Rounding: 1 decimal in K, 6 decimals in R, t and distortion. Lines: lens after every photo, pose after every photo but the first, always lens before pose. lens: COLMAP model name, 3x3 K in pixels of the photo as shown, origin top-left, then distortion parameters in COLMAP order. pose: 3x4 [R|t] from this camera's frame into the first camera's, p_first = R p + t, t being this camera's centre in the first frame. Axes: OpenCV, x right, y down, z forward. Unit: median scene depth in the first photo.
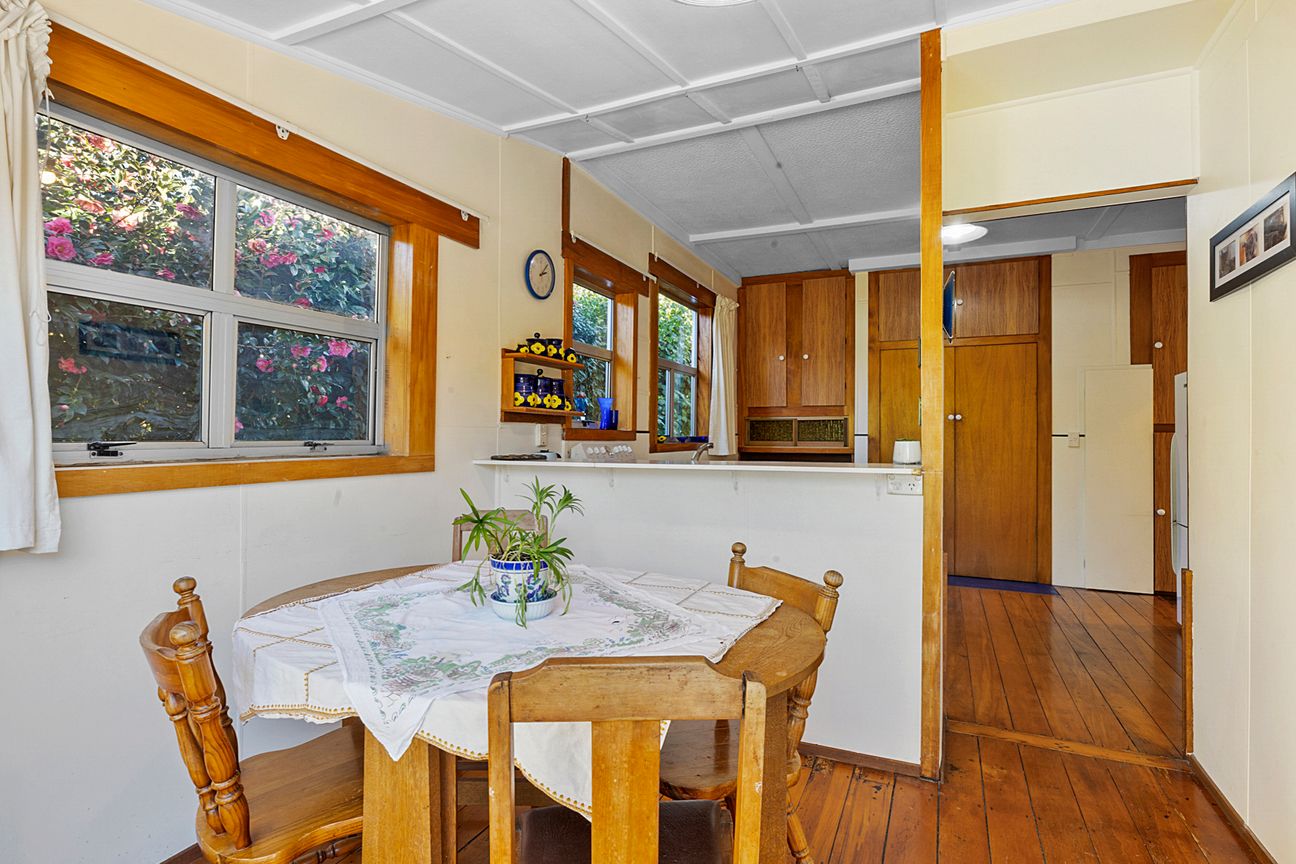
lens RADIAL K [[636.5, 0, 648.0], [0, 636.5, 432.0], [0, 0, 1]] dist [0.000944, 0.000288]
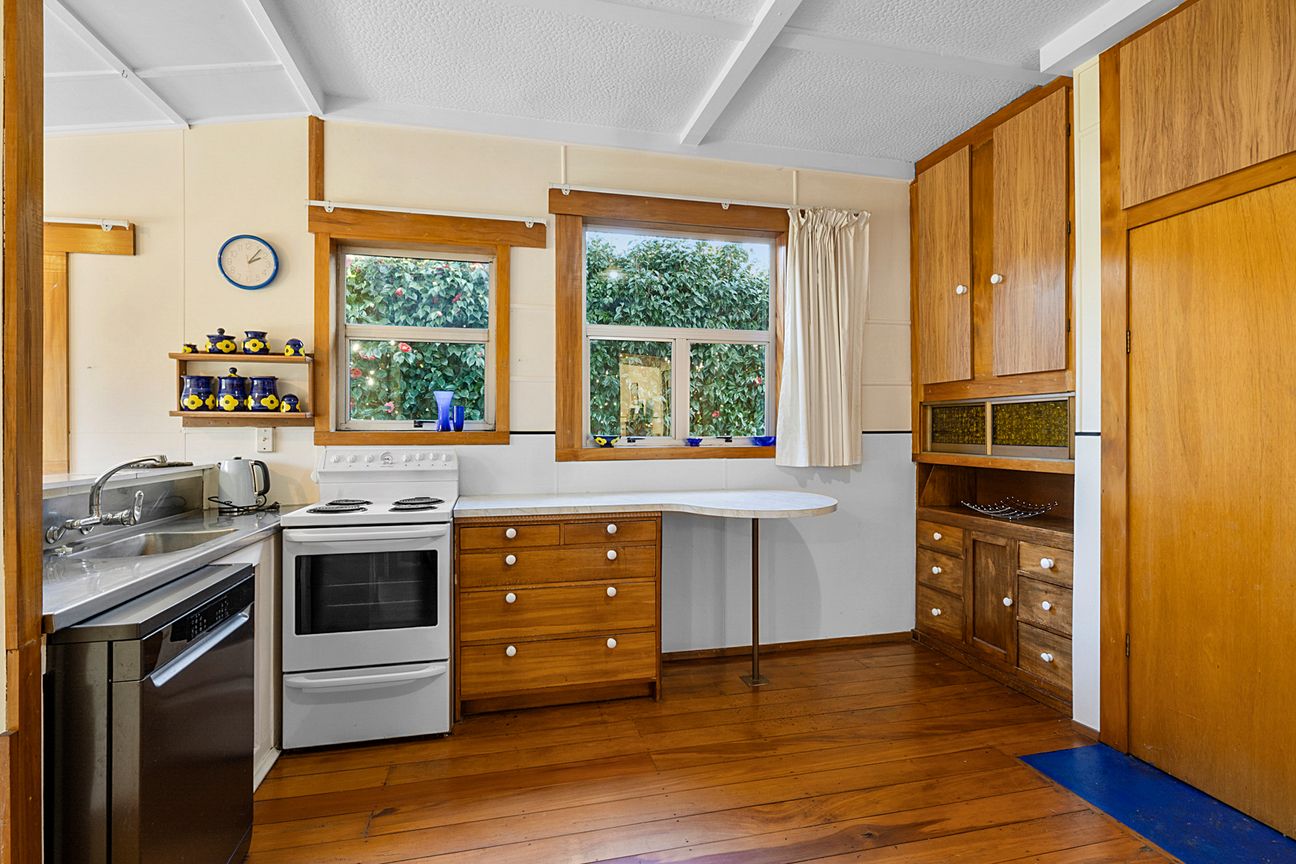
lens RADIAL K [[629.4, 0, 648.0], [0, 629.4, 432.0], [0, 0, 1]] dist [0.002772, 0.000594]
pose [[0.623332, -0.008546, -0.781910, 0.489989], [0.013719, 0.999906, 0.000008, 0.000049], [0.781837, -0.010732, 0.623391, 0.493420]]
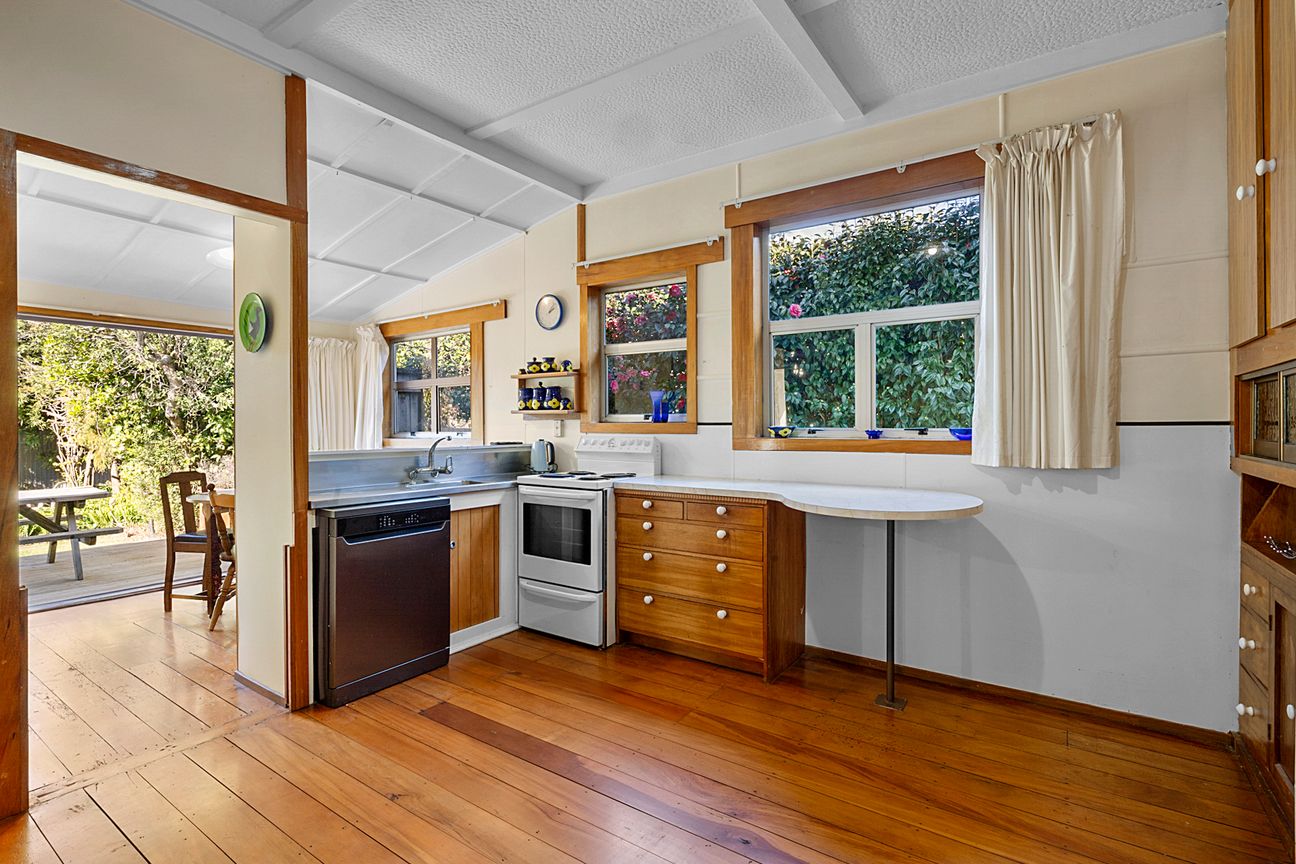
lens RADIAL K [[614.5, 0, 648.0], [0, 614.5, 432.0], [0, 0, 1]] dist [-0.000795, 0.000438]
pose [[-0.168819, -0.000587, -0.985647, 0.617502], [0.005397, 0.999984, -0.001519, 0.008103], [0.985632, -0.005576, -0.168813, 0.802922]]
